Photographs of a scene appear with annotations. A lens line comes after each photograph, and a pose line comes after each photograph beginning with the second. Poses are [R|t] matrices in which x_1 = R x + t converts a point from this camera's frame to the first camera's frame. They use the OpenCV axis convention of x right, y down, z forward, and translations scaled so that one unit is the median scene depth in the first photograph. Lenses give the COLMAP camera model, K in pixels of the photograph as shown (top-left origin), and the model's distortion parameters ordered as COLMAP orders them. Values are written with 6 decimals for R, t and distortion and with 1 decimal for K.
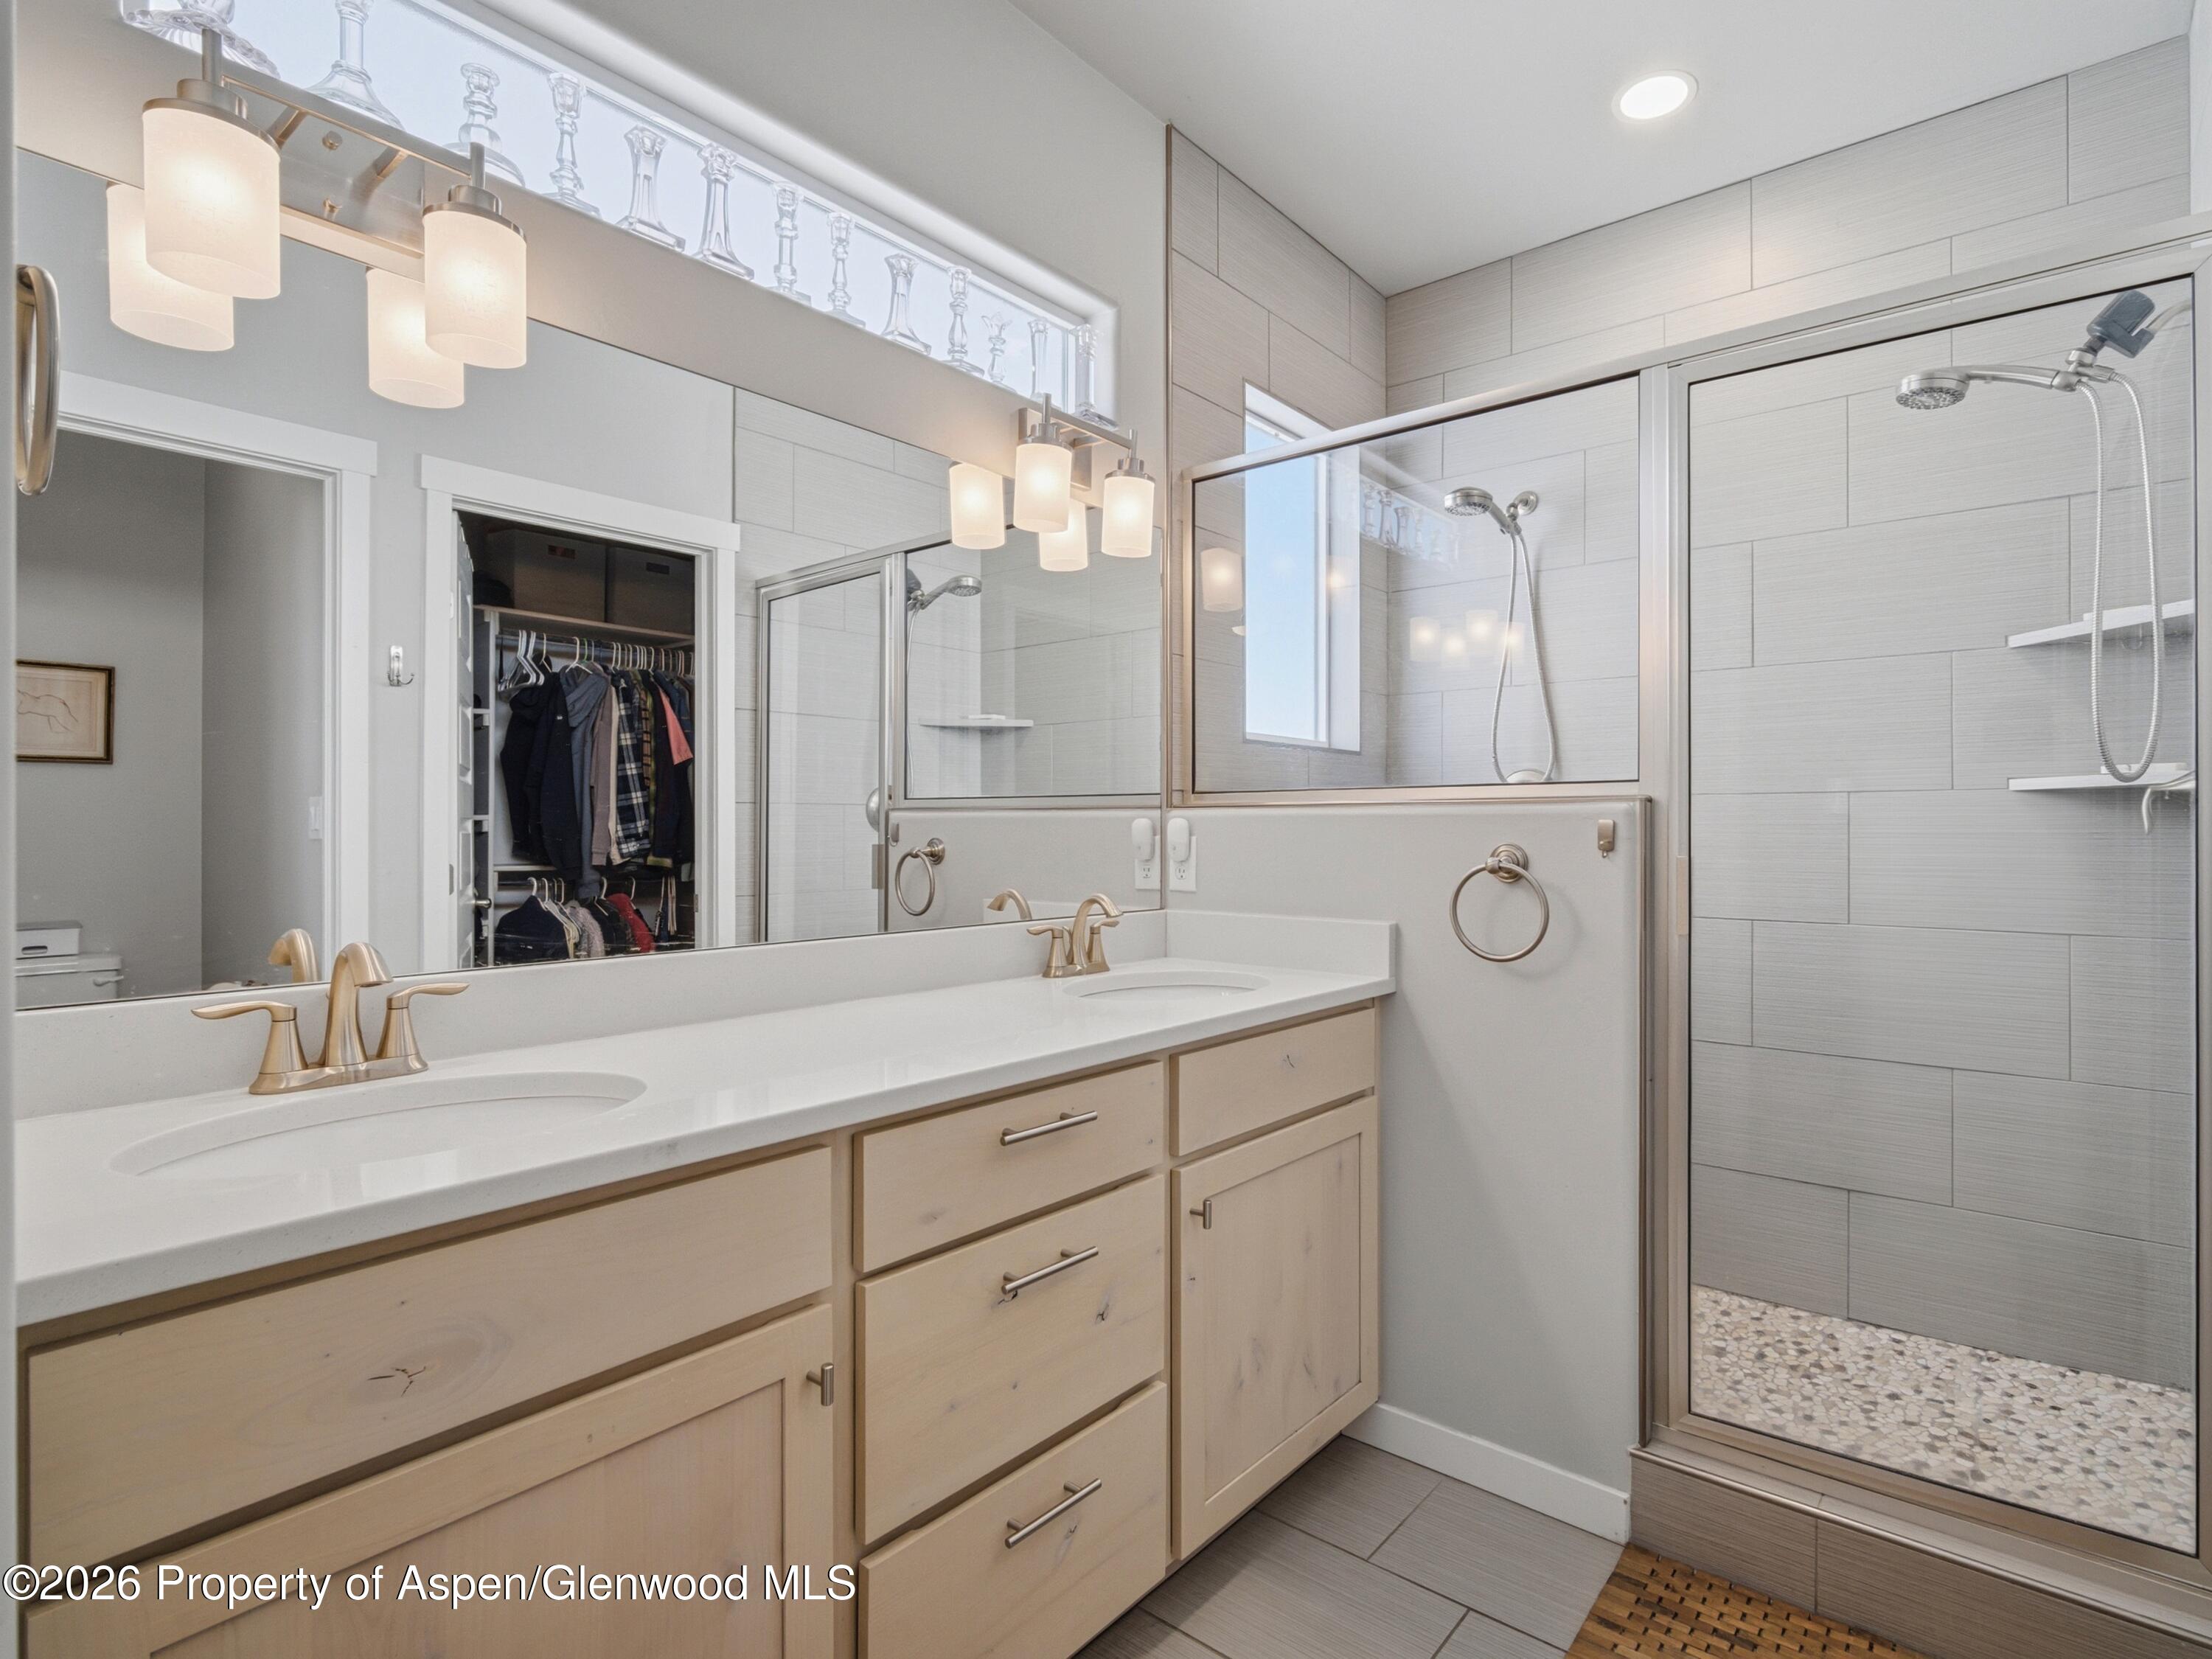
lens RADIAL K [[1119.3, 0, 1161.2], [0, 1119.3, 827.9], [0, 0, 1]] dist [0.000137, -0.002576]
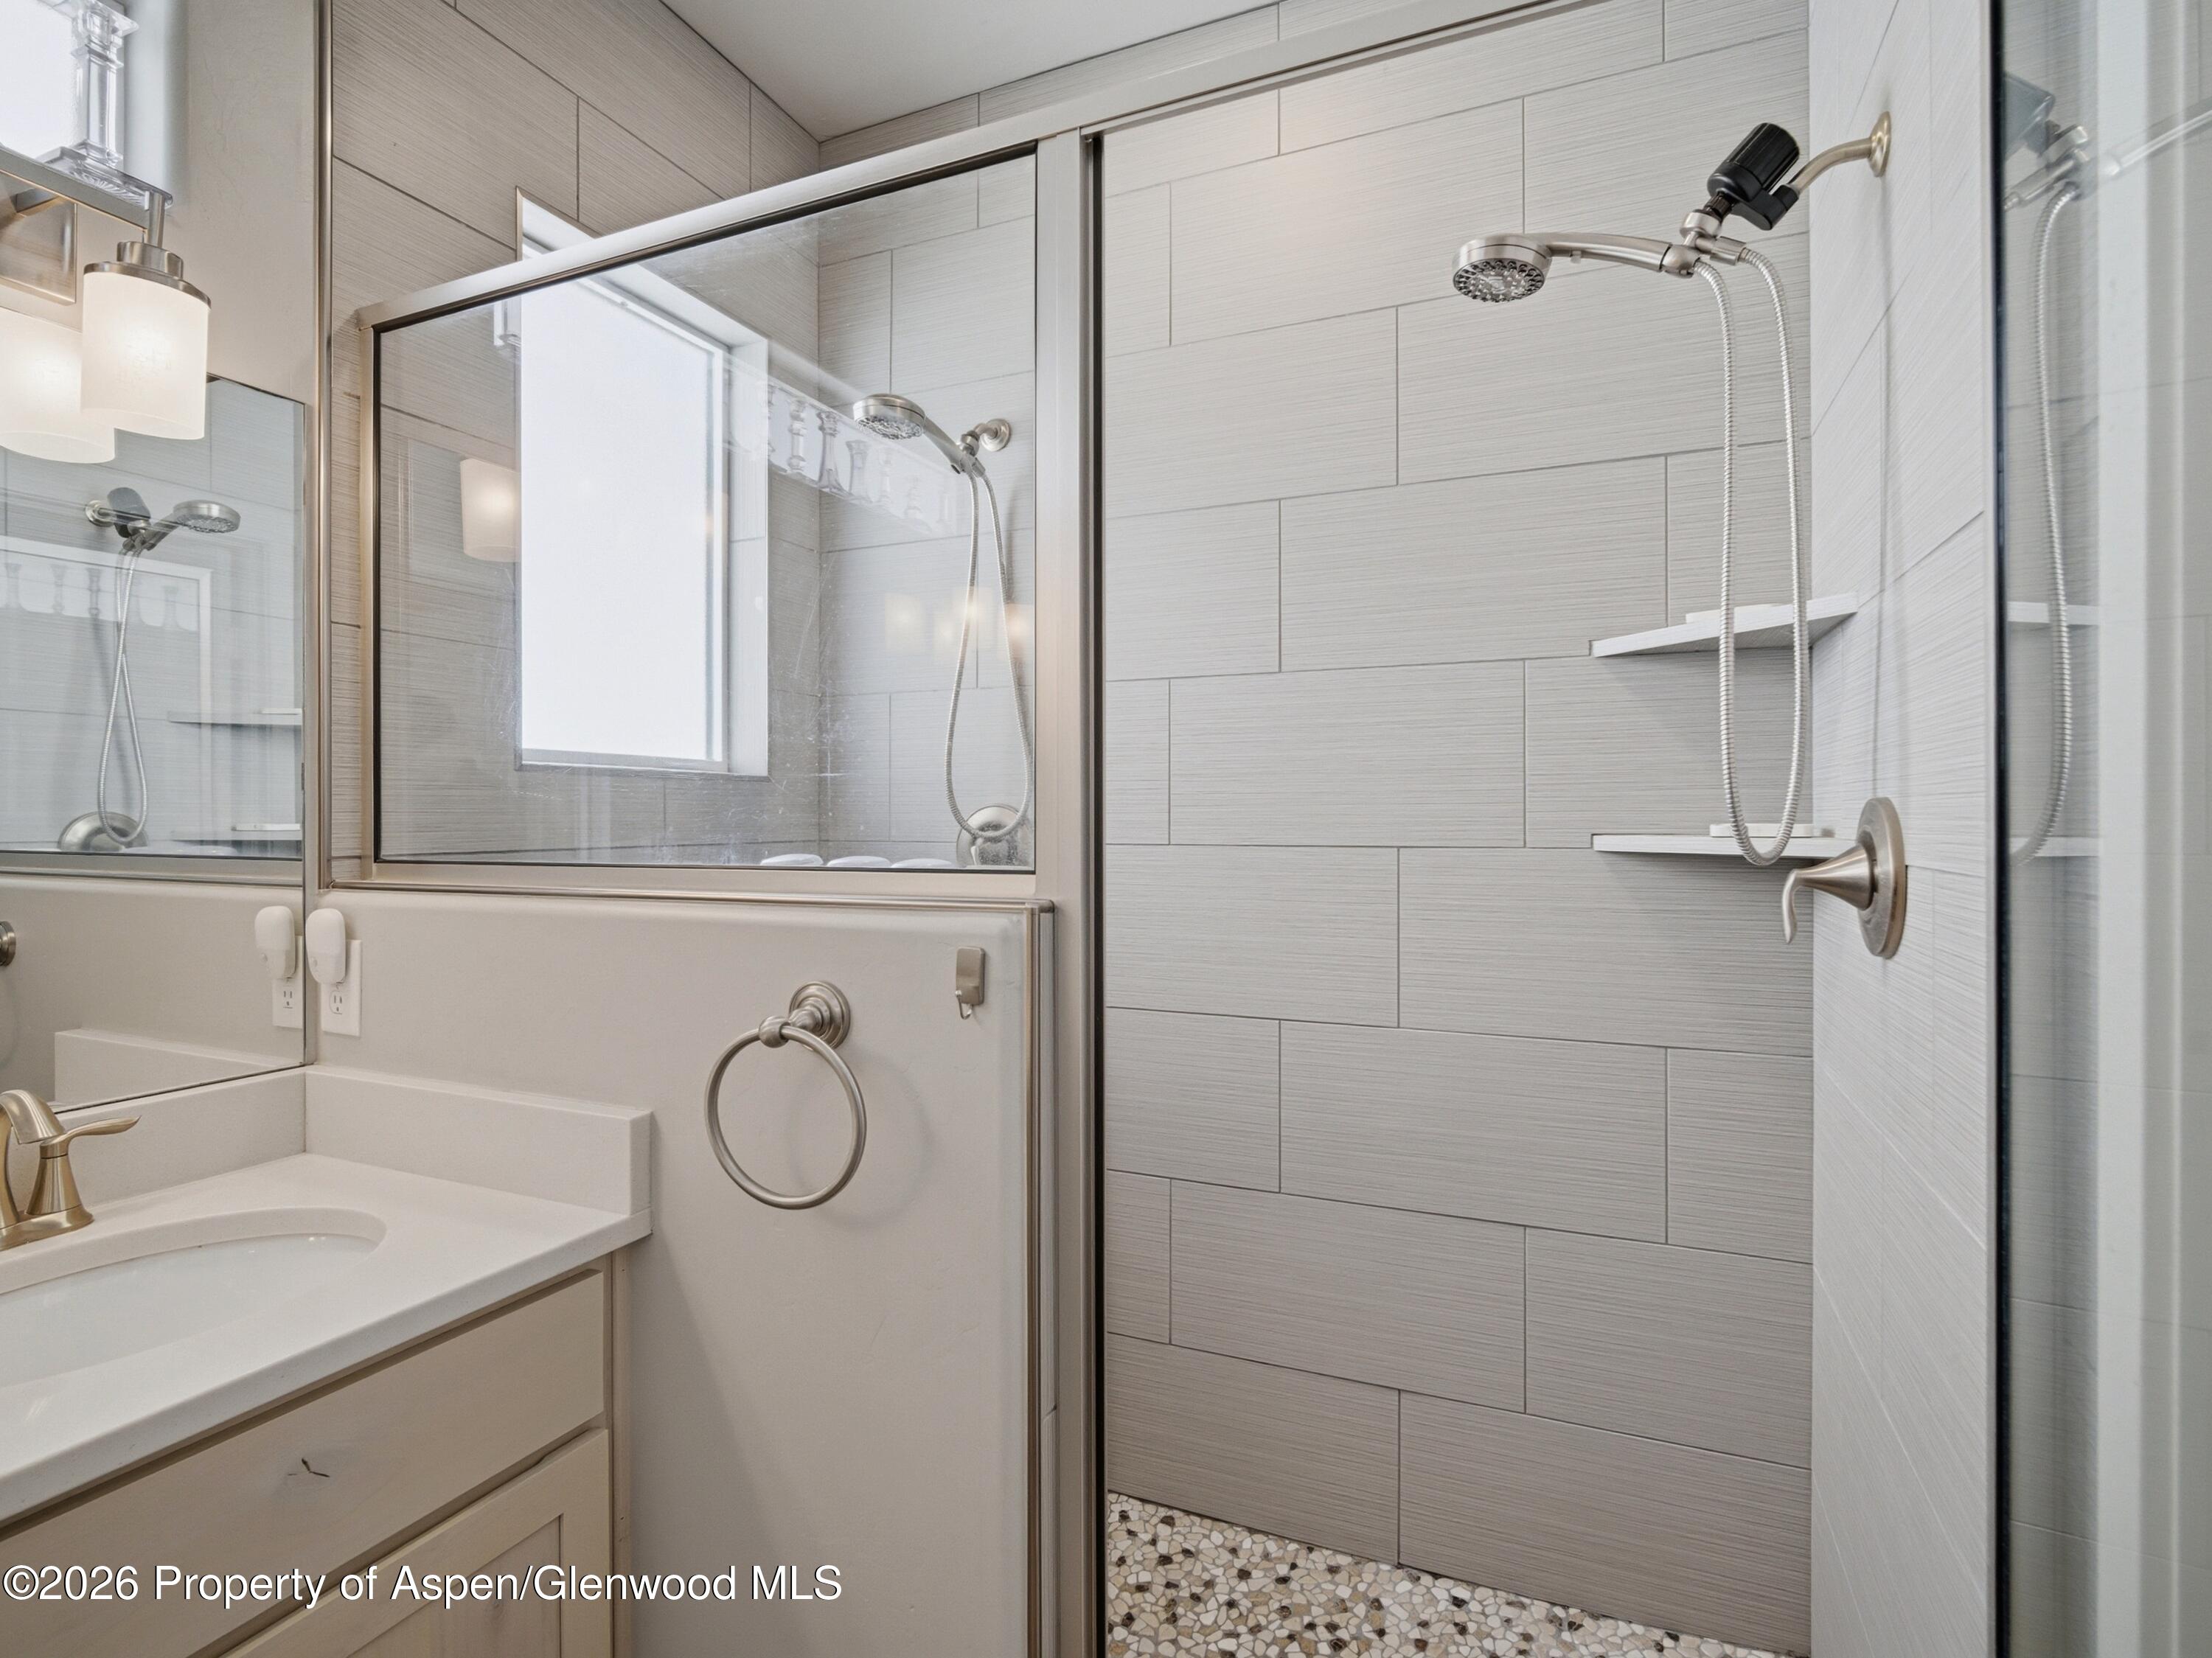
lens RADIAL K [[1210.5, 0, 999.7], [0, 1210.5, 822.8], [0, 0, 1]] dist [-0.004302, 0.000130]
pose [[0.977639, 0.002540, 0.210277, 0.215175], [-0.001540, 0.999987, -0.004916, -0.048823], [-0.210287, 0.004482, 0.977629, 0.314483]]
